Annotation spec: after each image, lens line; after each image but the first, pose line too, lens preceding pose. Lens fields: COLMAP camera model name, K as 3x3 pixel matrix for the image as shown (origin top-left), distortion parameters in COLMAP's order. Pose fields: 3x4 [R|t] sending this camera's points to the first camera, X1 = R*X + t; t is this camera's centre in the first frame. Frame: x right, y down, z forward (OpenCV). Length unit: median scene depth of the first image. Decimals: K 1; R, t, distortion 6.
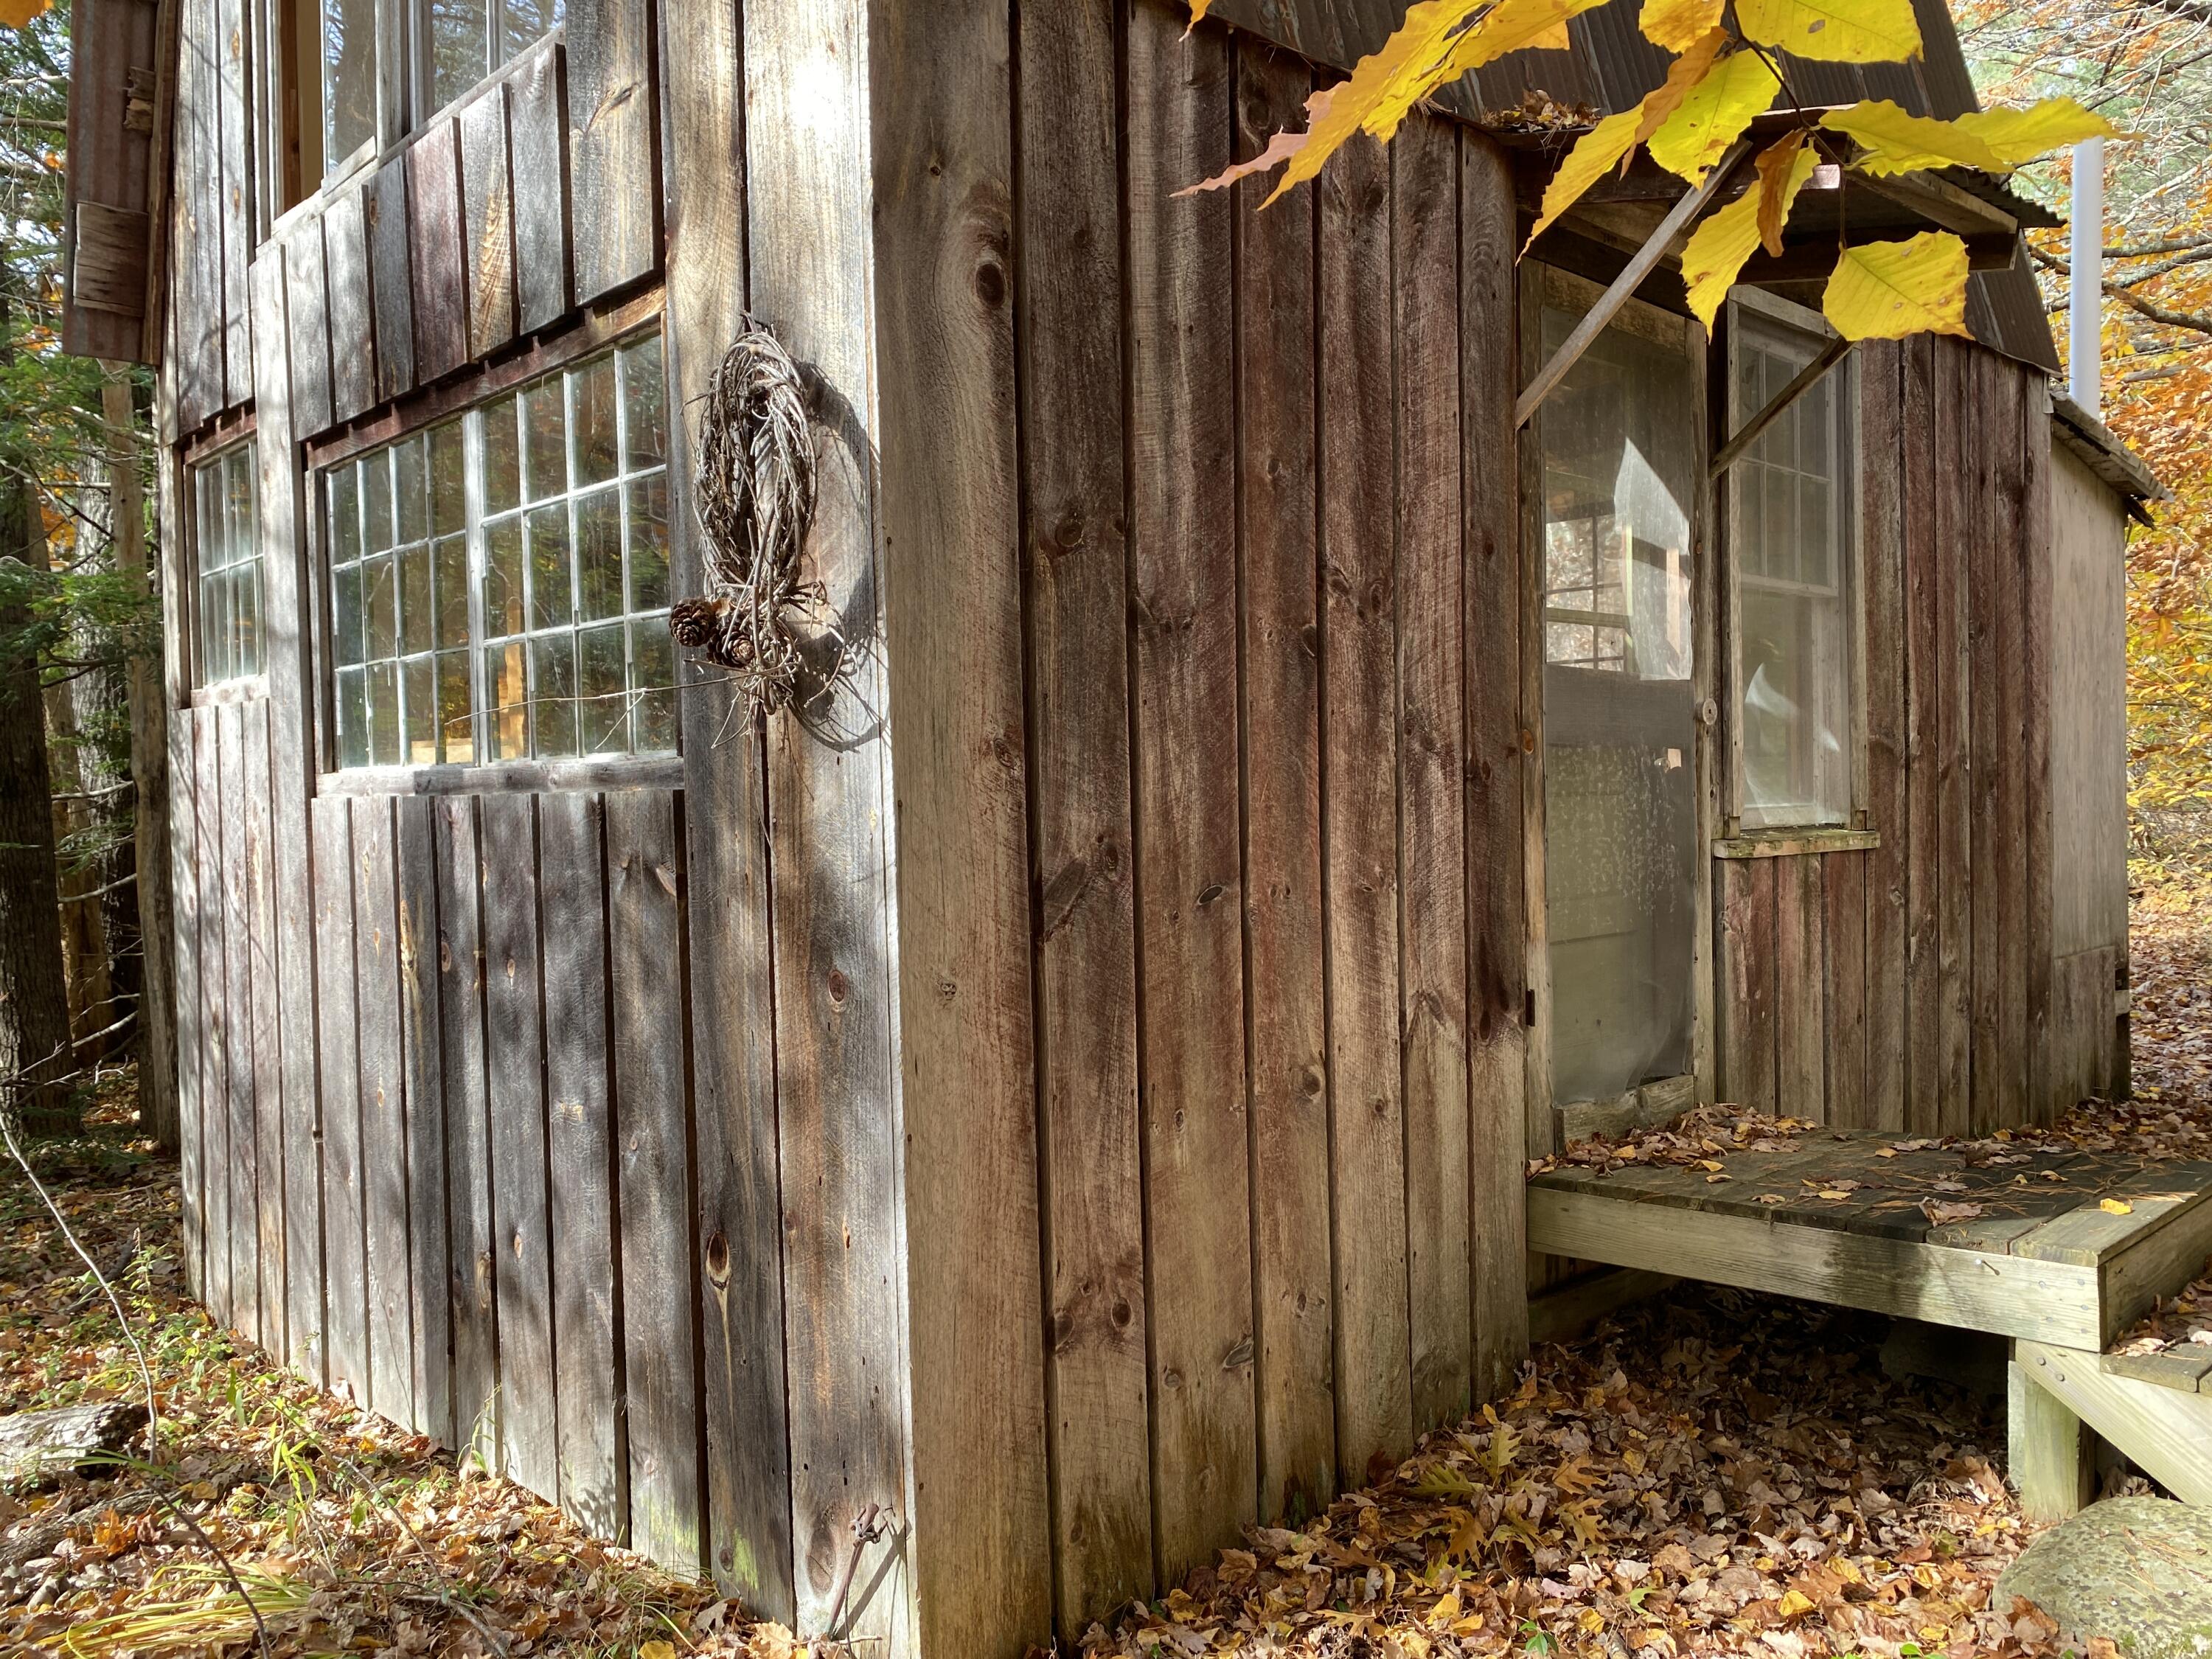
lens RADIAL K [[1643.1, 0, 1104.6], [0, 1643.1, 839.3], [0, 0, 1]] dist [0.065406, -0.095038]
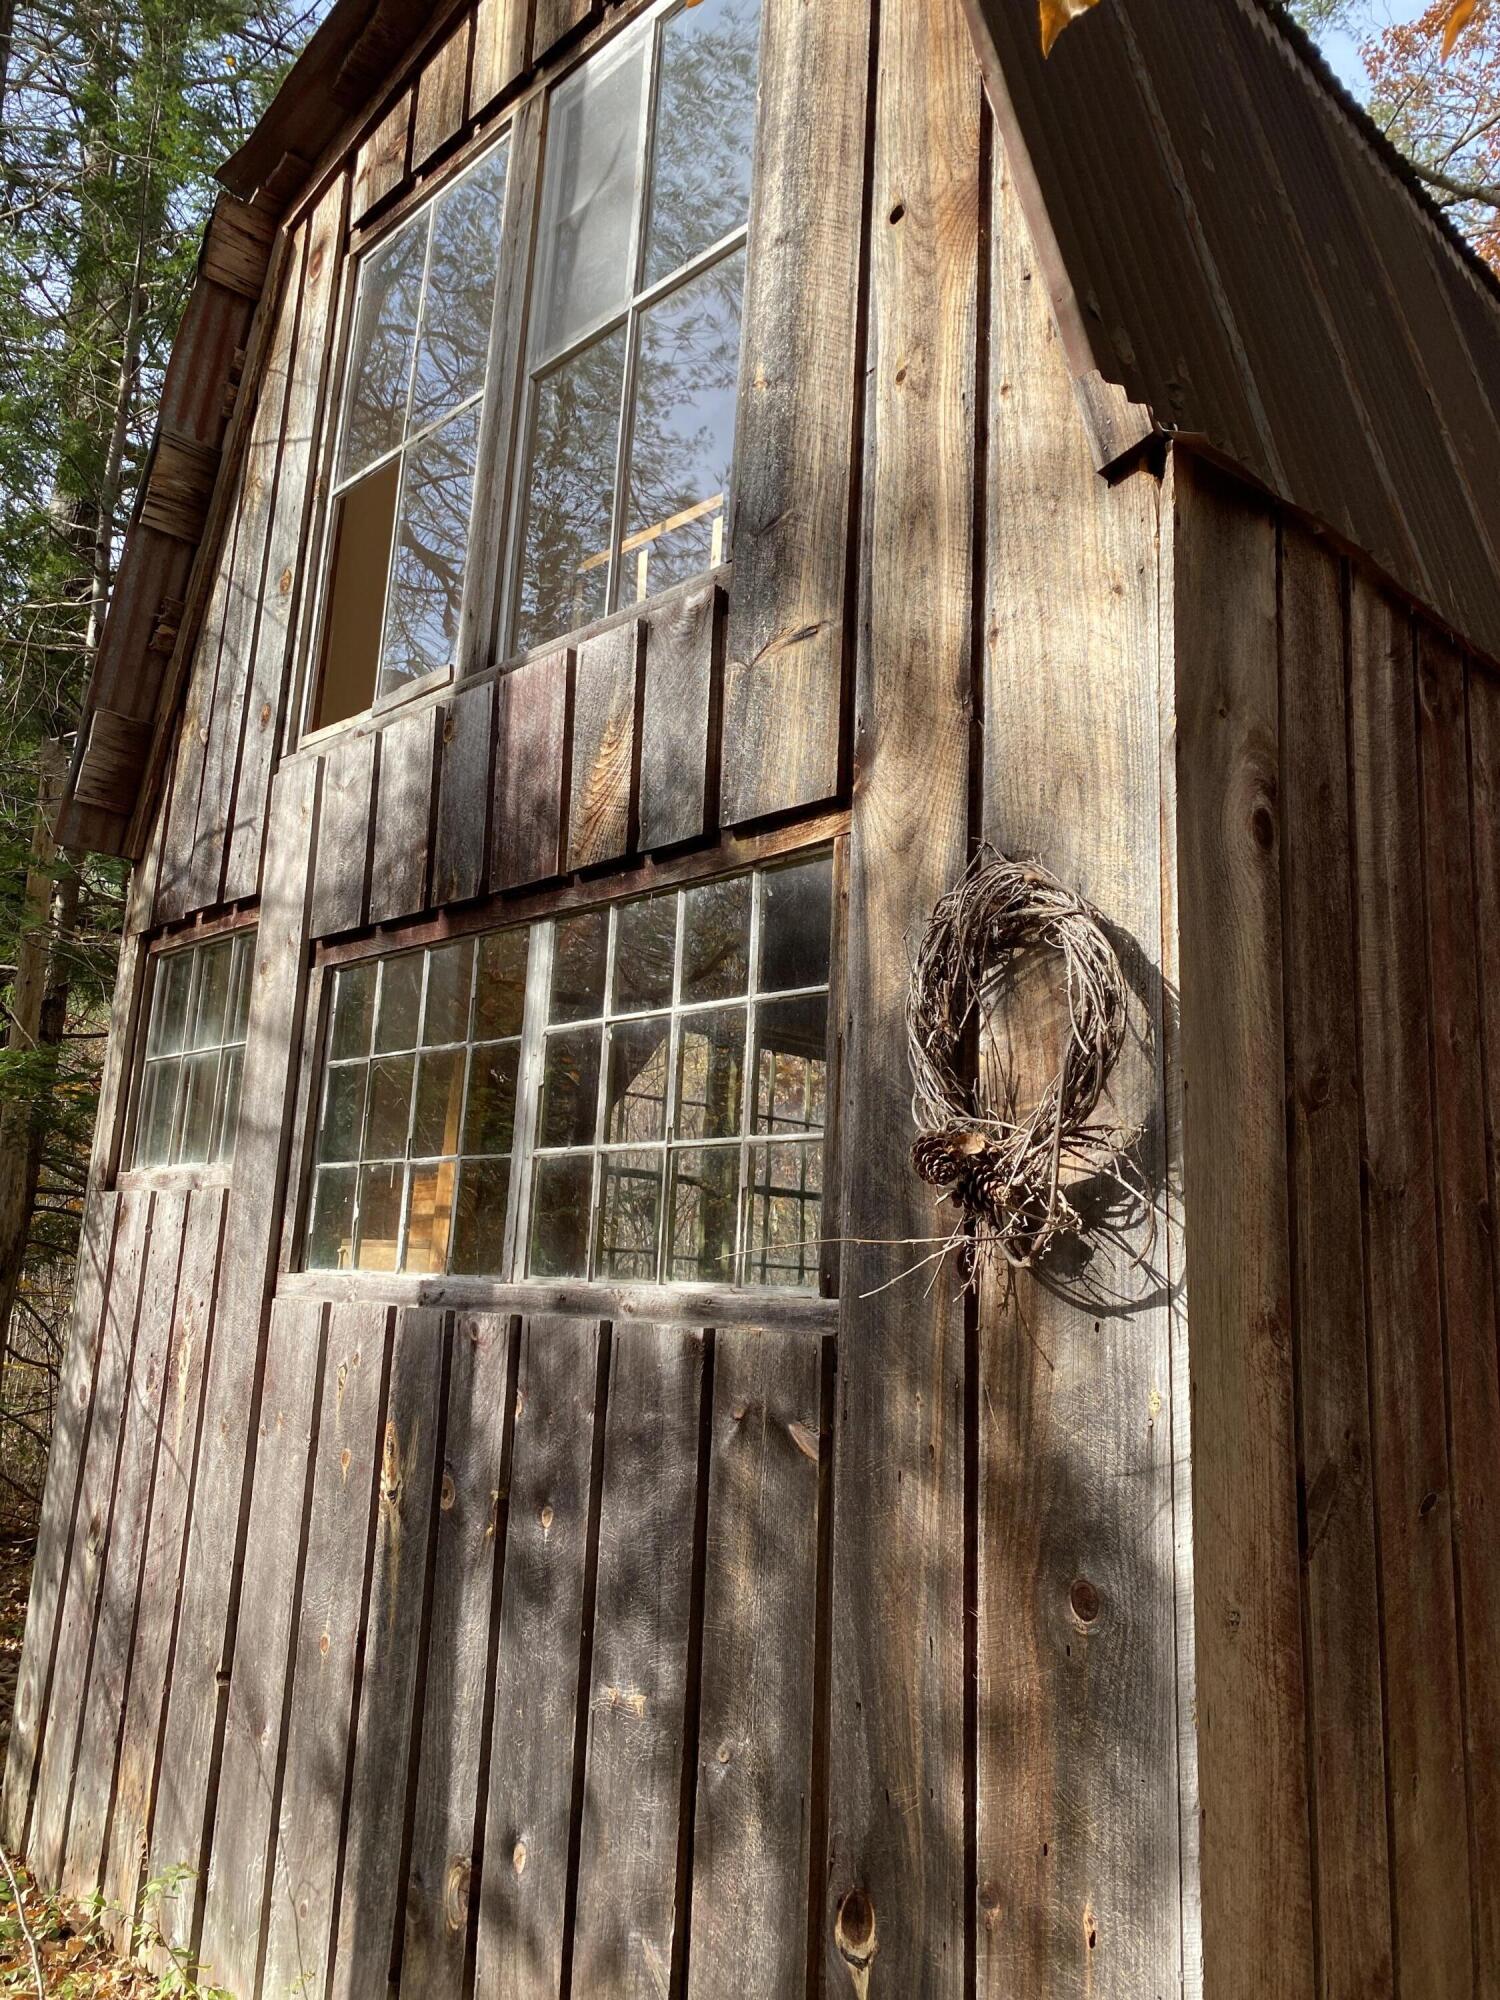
lens RADIAL K [[1509.5, 0, 748.6], [0, 1509.5, 990.9], [0, 0, 1]] dist [0.032200, -0.031010]
pose [[0.997608, 0.068815, -0.006464, -0.282708], [-0.068443, 0.970508, -0.231147, -0.017805], [-0.009633, 0.231037, 0.972897, 0.140296]]
